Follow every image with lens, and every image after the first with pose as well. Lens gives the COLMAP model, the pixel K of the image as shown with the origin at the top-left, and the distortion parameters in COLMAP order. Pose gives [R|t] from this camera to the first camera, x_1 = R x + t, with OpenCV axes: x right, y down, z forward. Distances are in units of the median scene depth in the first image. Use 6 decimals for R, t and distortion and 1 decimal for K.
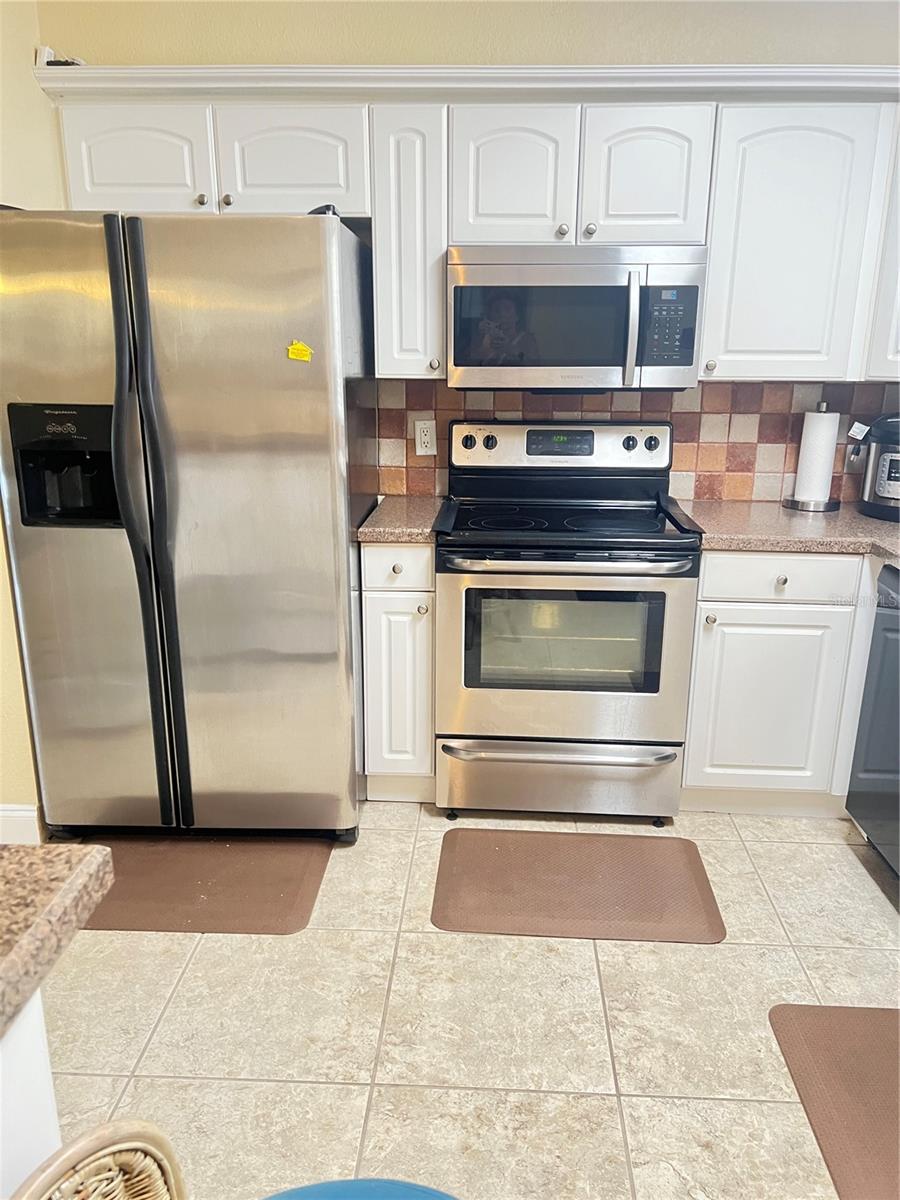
lens RADIAL K [[909.3, 0, 452.3], [0, 909.3, 607.3], [0, 0, 1]] dist [0.044533, -0.059243]
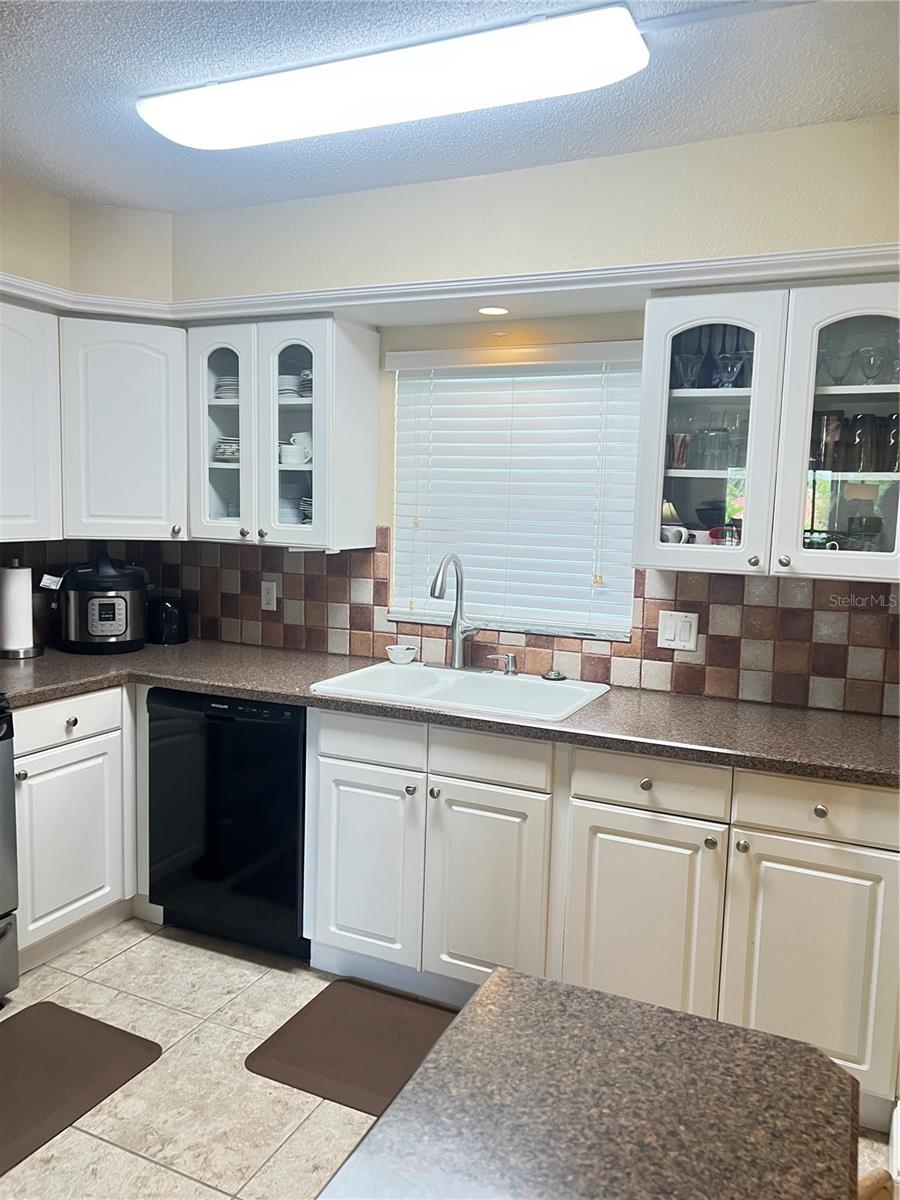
lens RADIAL K [[909.3, 0, 455.9], [0, 909.3, 603.4], [0, 0, 1]] dist [0.044533, -0.059243]
pose [[0.361490, -0.105429, 0.926396, -0.504460], [0.230779, 0.972787, 0.020656, -0.089936], [-0.903364, 0.206326, 0.375983, 0.156681]]
